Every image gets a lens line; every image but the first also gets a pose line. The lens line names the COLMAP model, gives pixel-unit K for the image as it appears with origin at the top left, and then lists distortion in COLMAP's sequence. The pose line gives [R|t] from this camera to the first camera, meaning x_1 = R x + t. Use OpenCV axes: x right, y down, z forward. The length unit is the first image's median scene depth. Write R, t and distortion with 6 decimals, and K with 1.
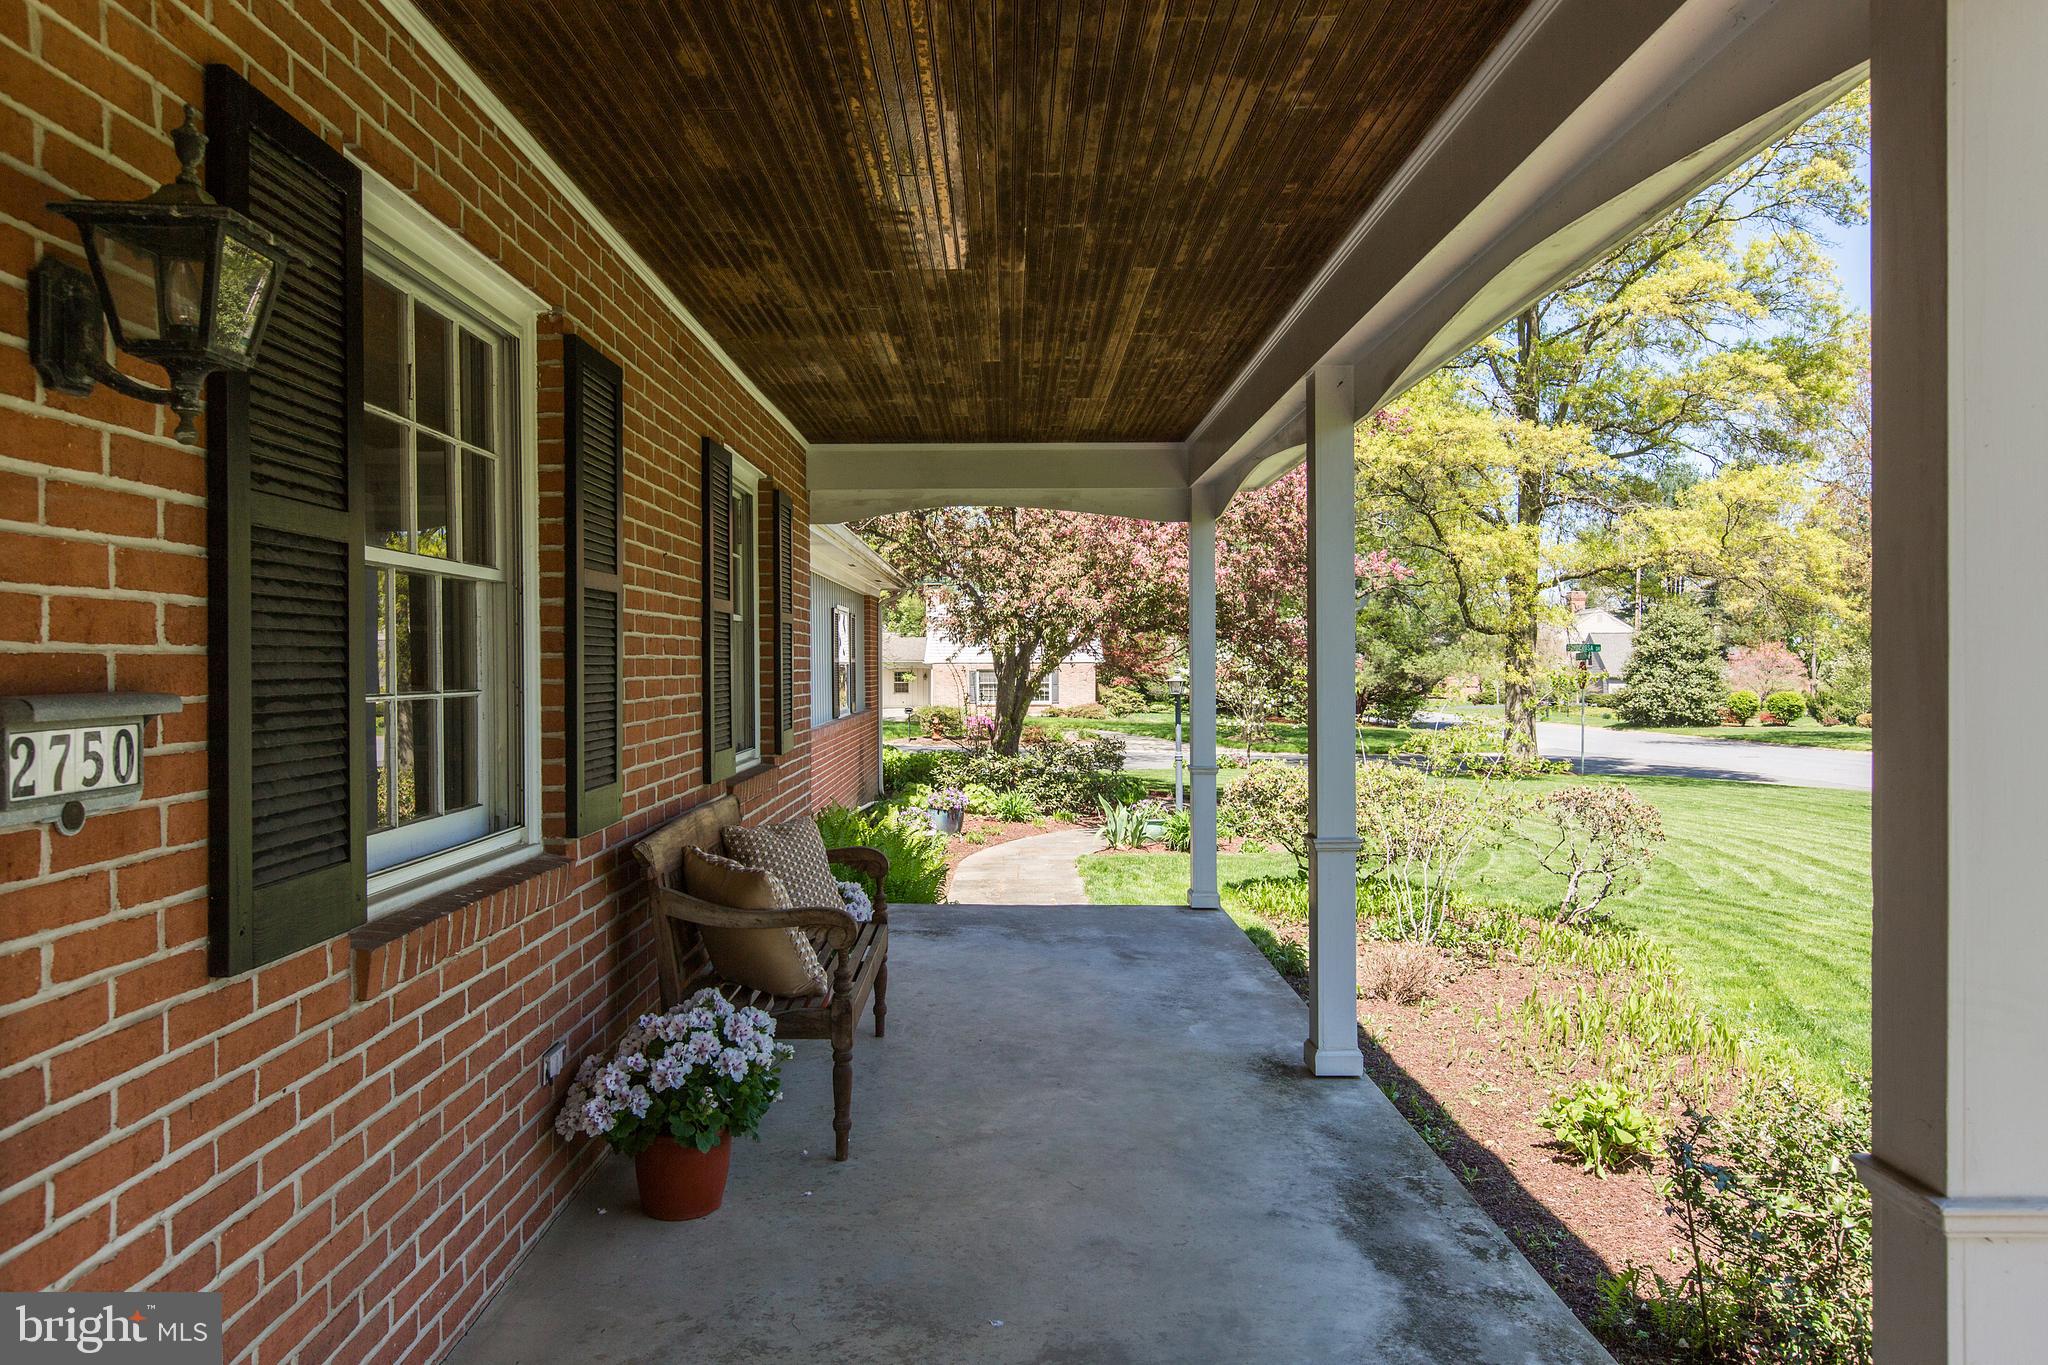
lens RADIAL K [[1326.8, 0, 1024.0], [0, 1326.8, 682.5], [0, 0, 1]] dist [-0.000497, -0.000042]
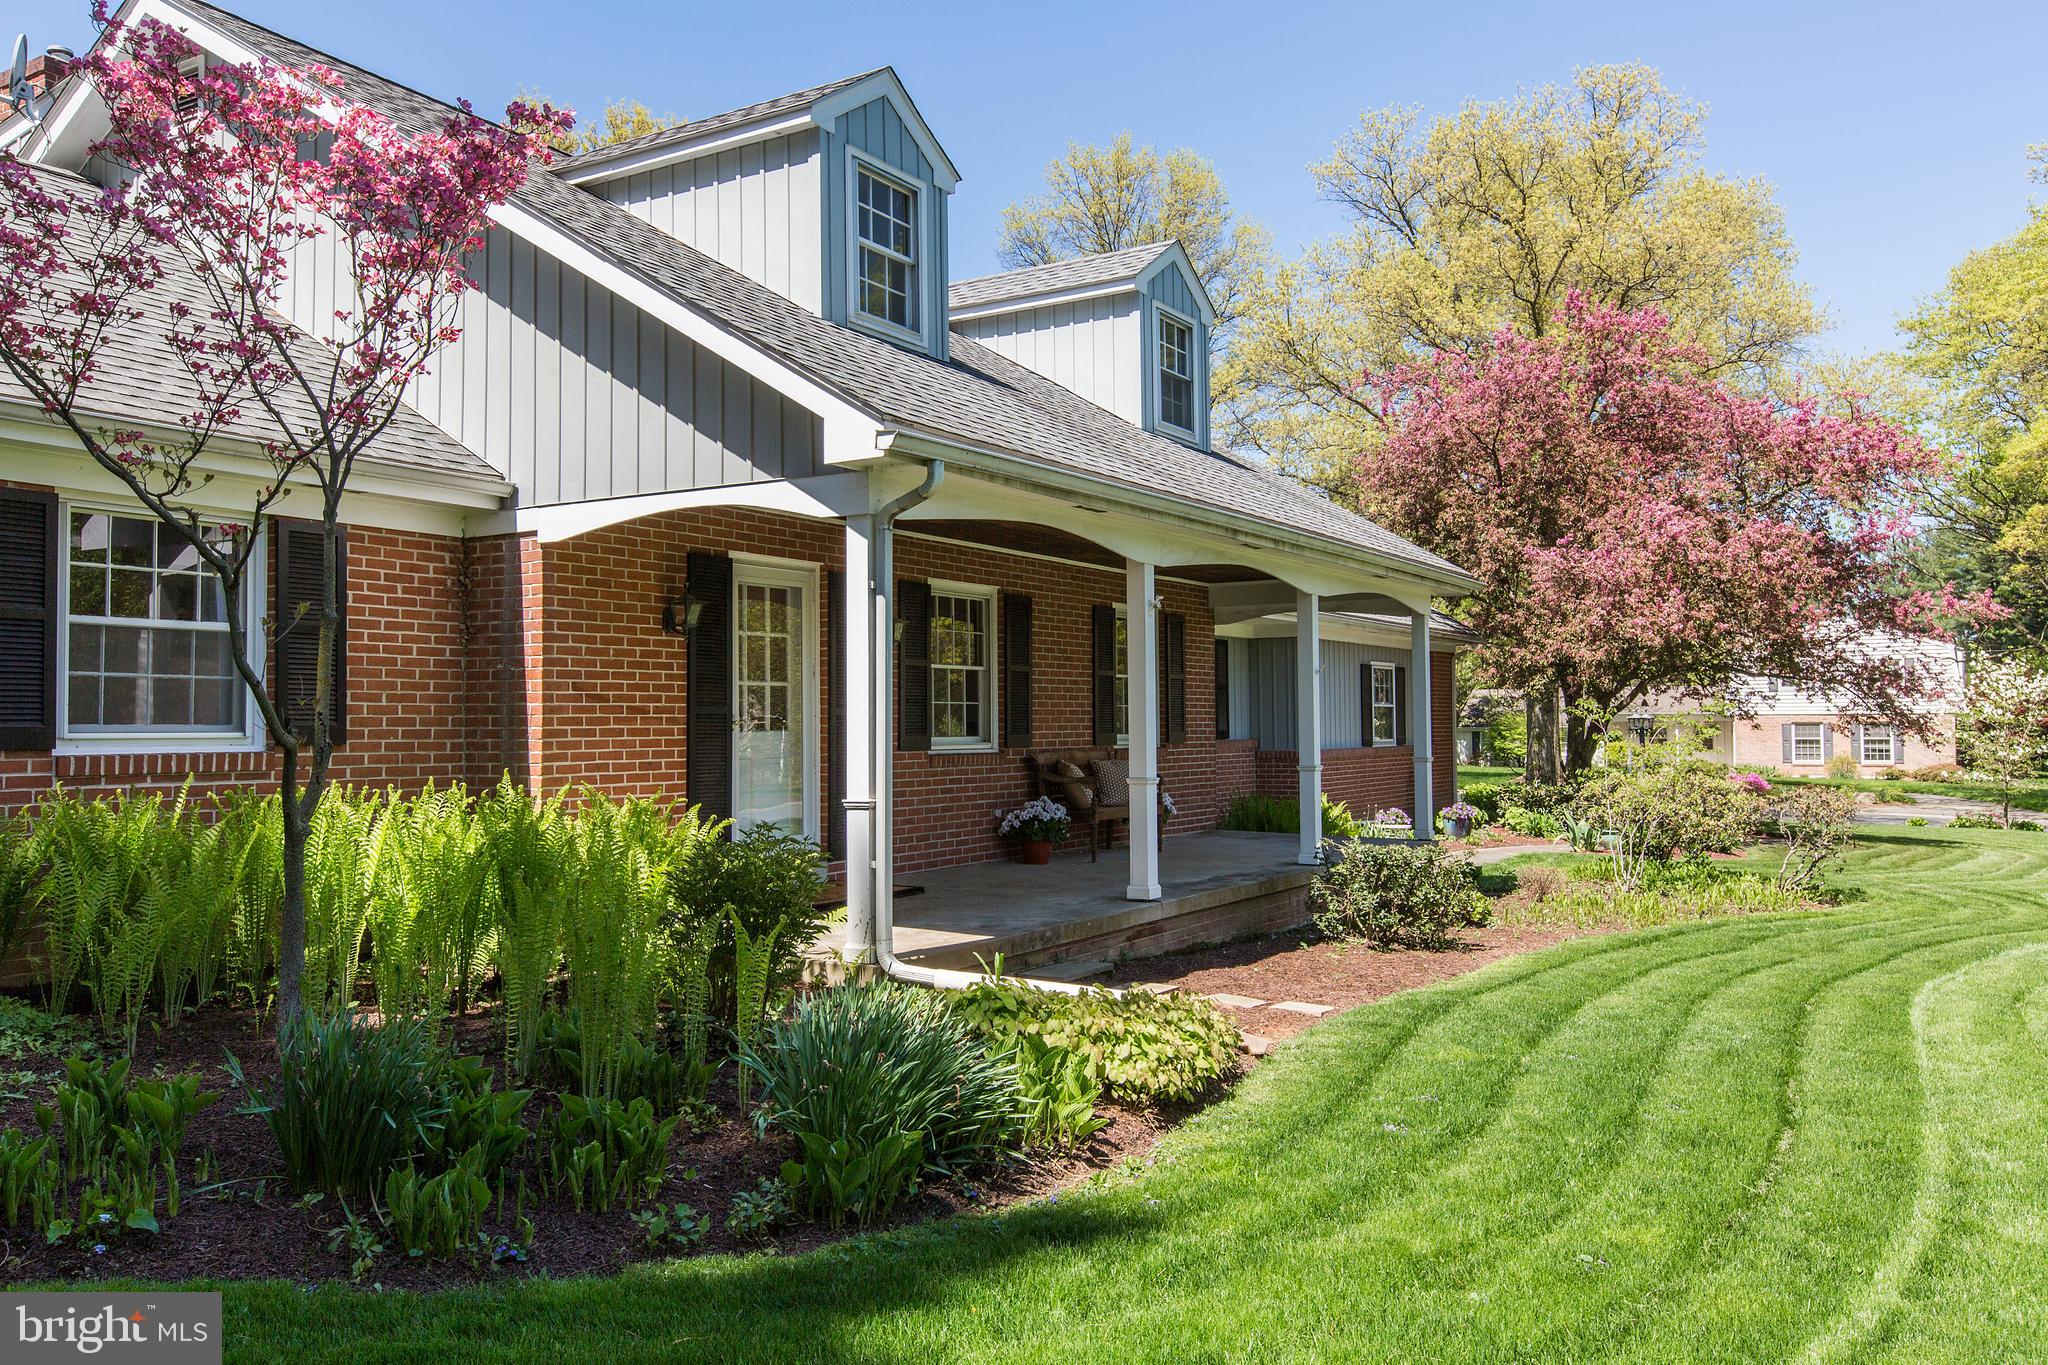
lens RADIAL K [[1586.4, 0, 1024.0], [0, 1586.4, 682.5], [0, 0, 1]] dist [0.011860, -0.012161]
pose [[0.845989, -0.014623, -0.533000, 1.776545], [-0.005925, 0.999304, -0.036819, 0.099749], [0.533168, 0.034306, 0.845314, -2.281218]]
